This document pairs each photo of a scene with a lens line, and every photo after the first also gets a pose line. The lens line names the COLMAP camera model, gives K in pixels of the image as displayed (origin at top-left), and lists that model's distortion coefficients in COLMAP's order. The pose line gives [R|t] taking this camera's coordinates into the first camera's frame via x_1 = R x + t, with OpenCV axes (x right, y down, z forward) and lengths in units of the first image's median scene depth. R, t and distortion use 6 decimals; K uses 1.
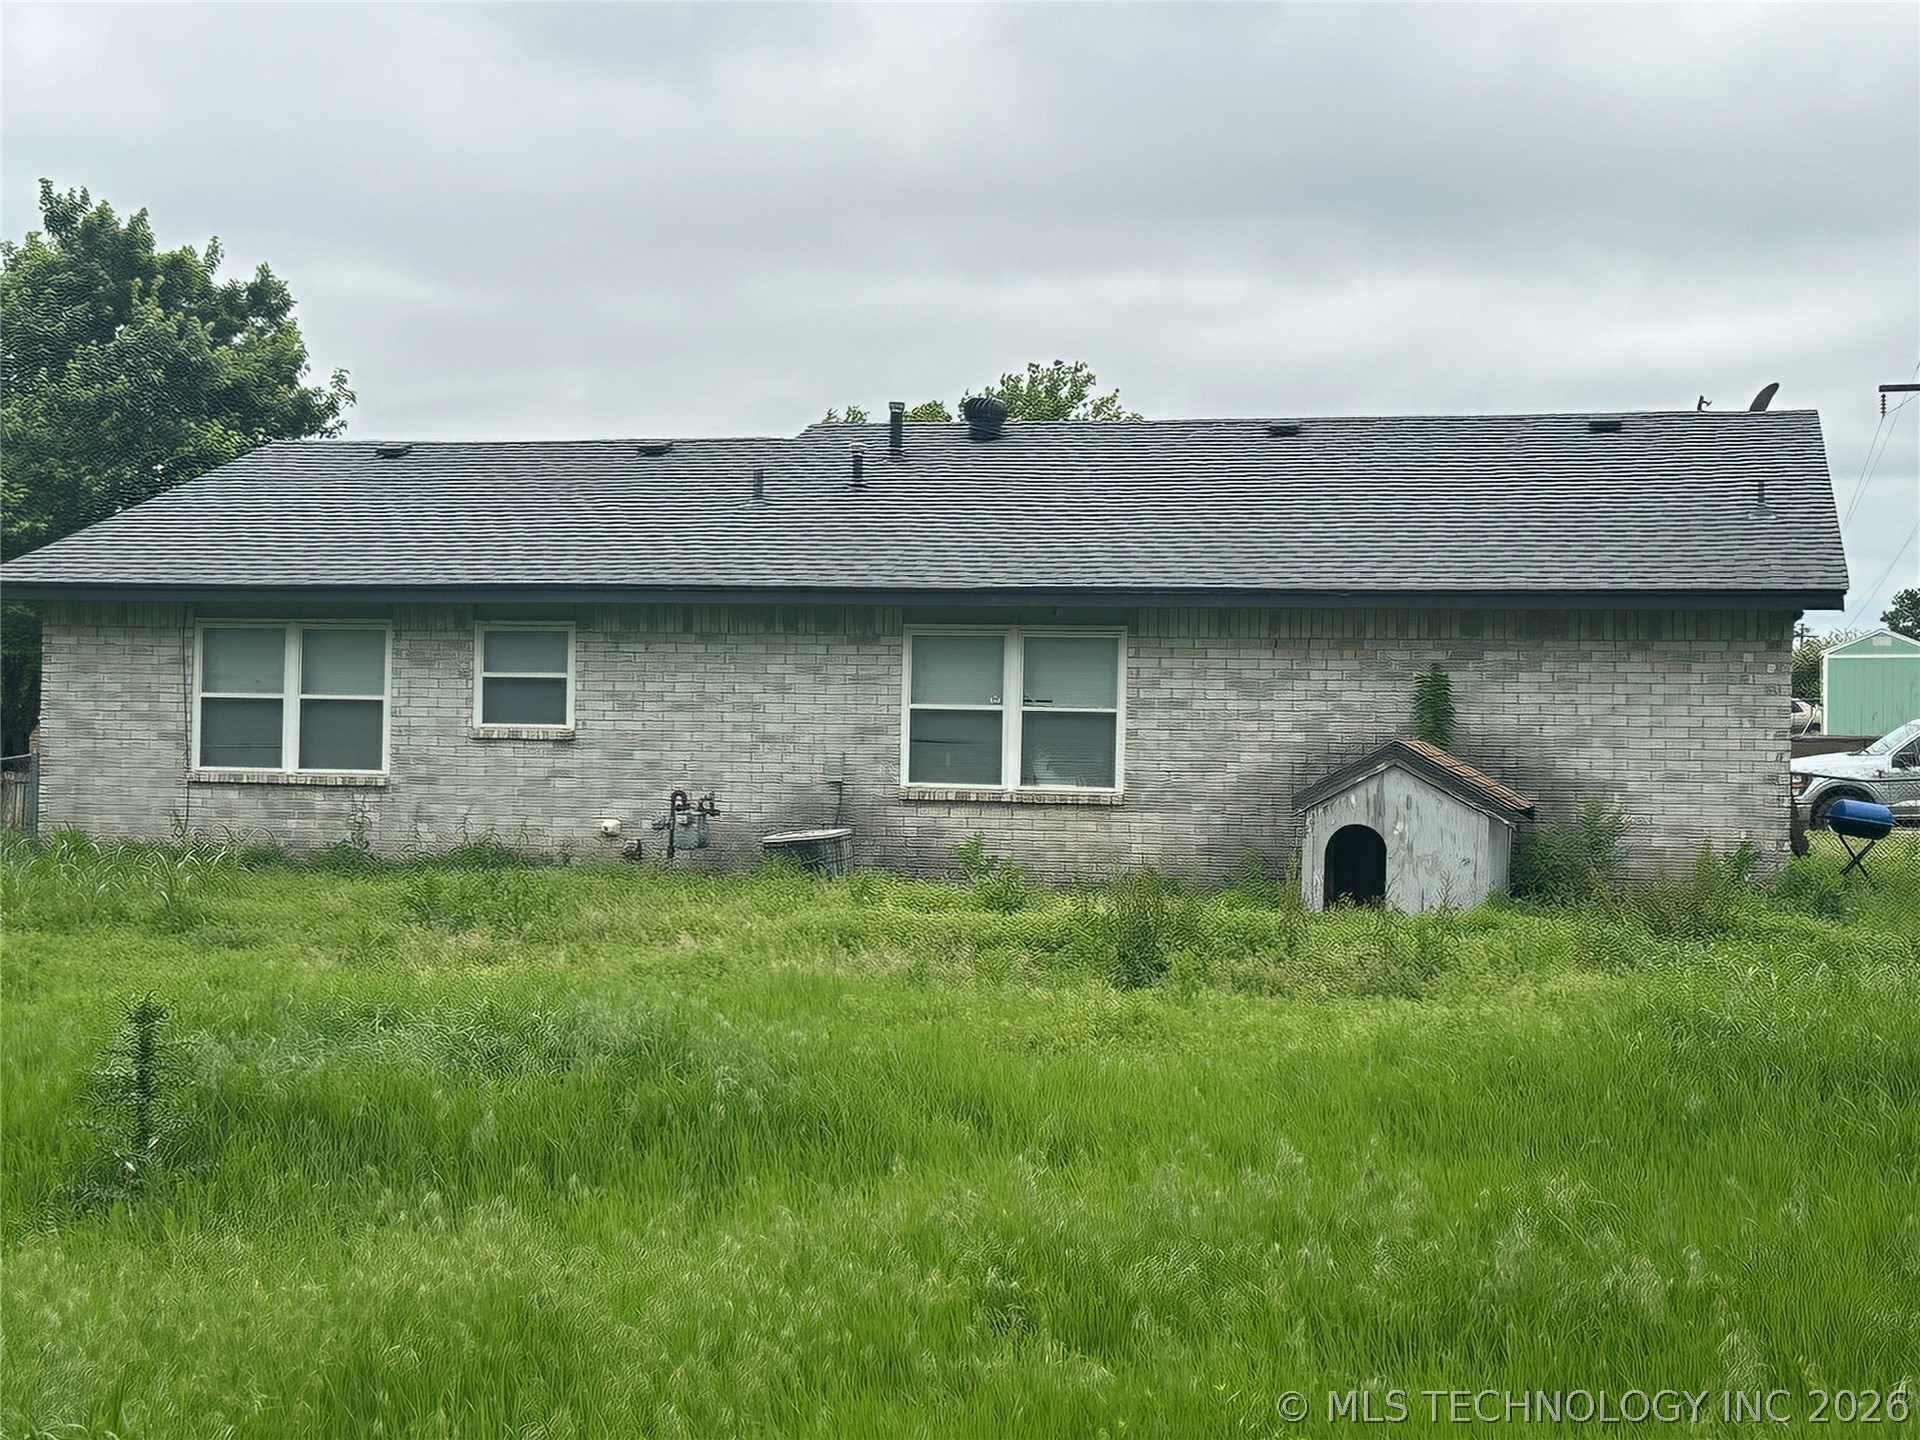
lens RADIAL K [[2581.5, 0, 930.9], [0, 2581.5, 718.2], [0, 0, 1]] dist [0.154251, -0.061780]
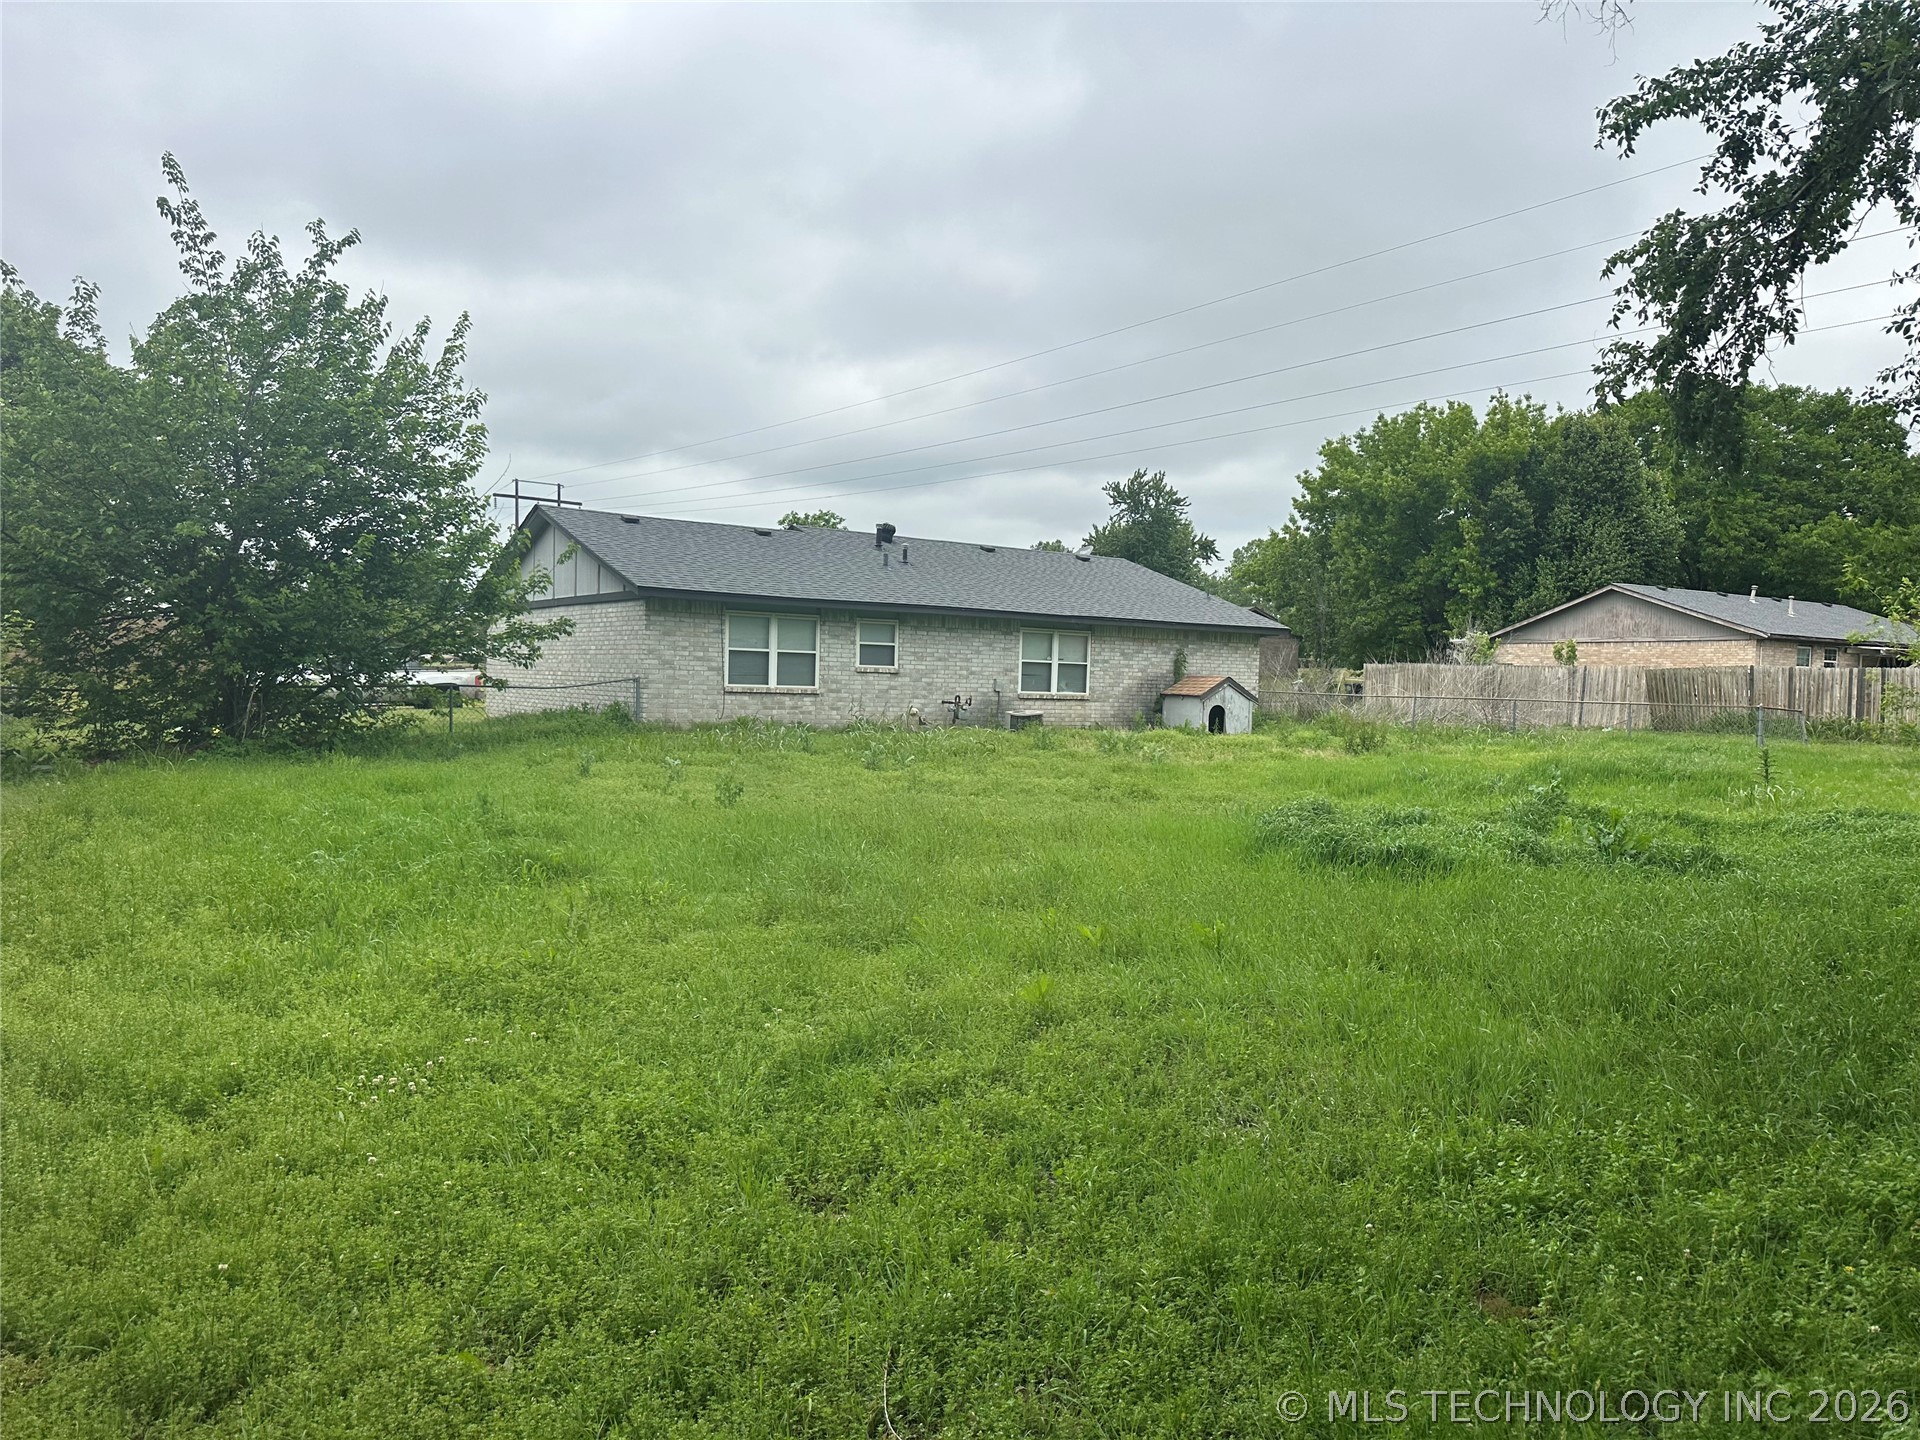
lens RADIAL K [[1309.8, 0, 966.3], [0, 1309.8, 724.9], [0, 0, 1]] dist [0.173161, -0.304819]
pose [[0.661631, -0.023370, 0.749465, -0.946632], [-0.015932, 0.998850, 0.045211, 0.000933], [-0.749661, -0.041853, 0.660498, 0.195616]]
